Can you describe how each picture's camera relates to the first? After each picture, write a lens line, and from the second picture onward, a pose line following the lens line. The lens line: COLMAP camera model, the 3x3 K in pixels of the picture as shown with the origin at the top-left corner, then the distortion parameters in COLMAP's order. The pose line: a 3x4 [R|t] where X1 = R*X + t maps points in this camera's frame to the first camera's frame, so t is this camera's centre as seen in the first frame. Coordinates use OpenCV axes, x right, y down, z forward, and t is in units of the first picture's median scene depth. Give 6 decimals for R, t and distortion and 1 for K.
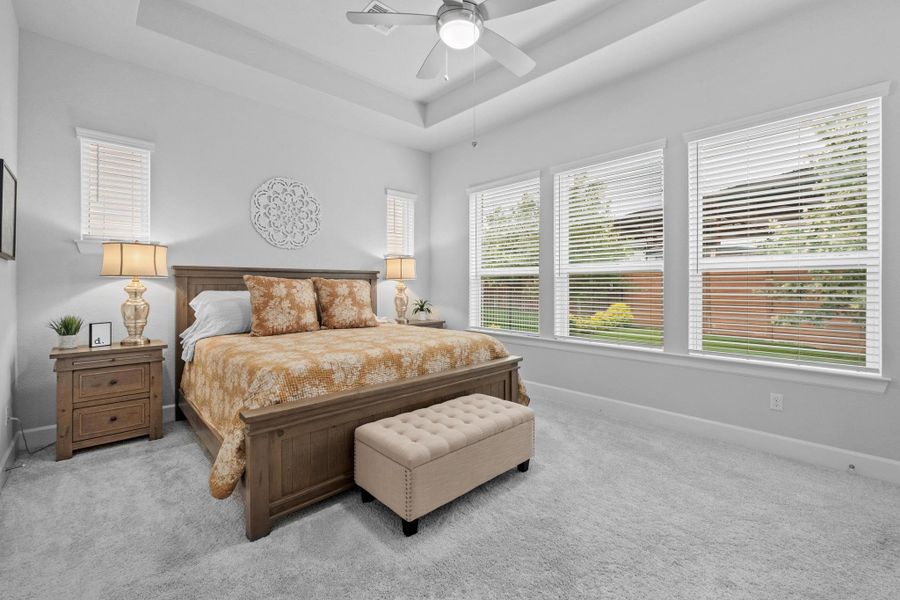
lens RADIAL K [[385.4, 0, 450.0], [0, 385.4, 287.3], [0, 0, 1]] dist [-0.006459, 0.000577]
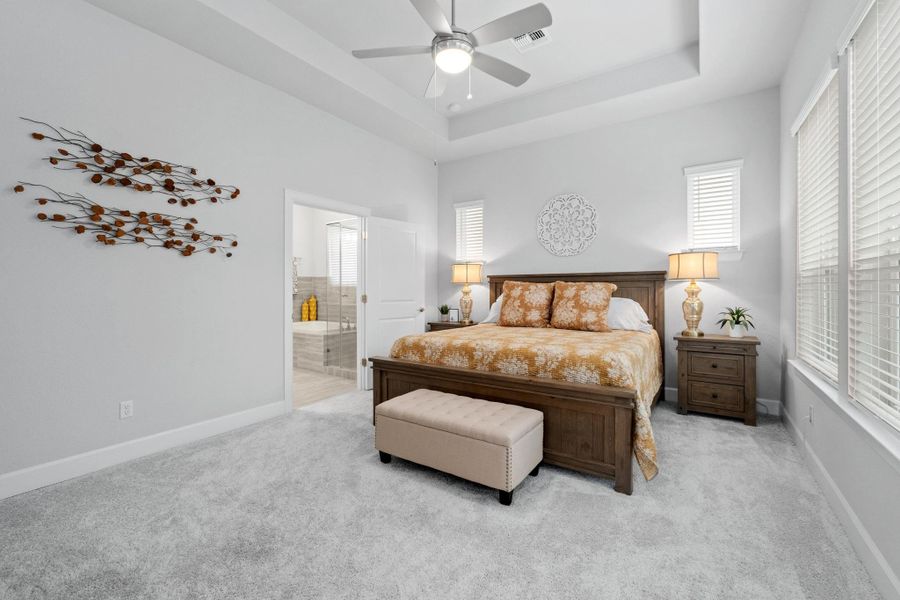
lens RADIAL K [[385.4, 0, 450.0], [0, 385.4, 287.3], [0, 0, 1]] dist [-0.006459, 0.000577]
pose [[0.215691, -0.001240, -0.976461, 0.736251], [-0.000302, 0.999999, -0.001336, -0.006572], [0.976462, 0.000583, 0.215690, 0.496466]]
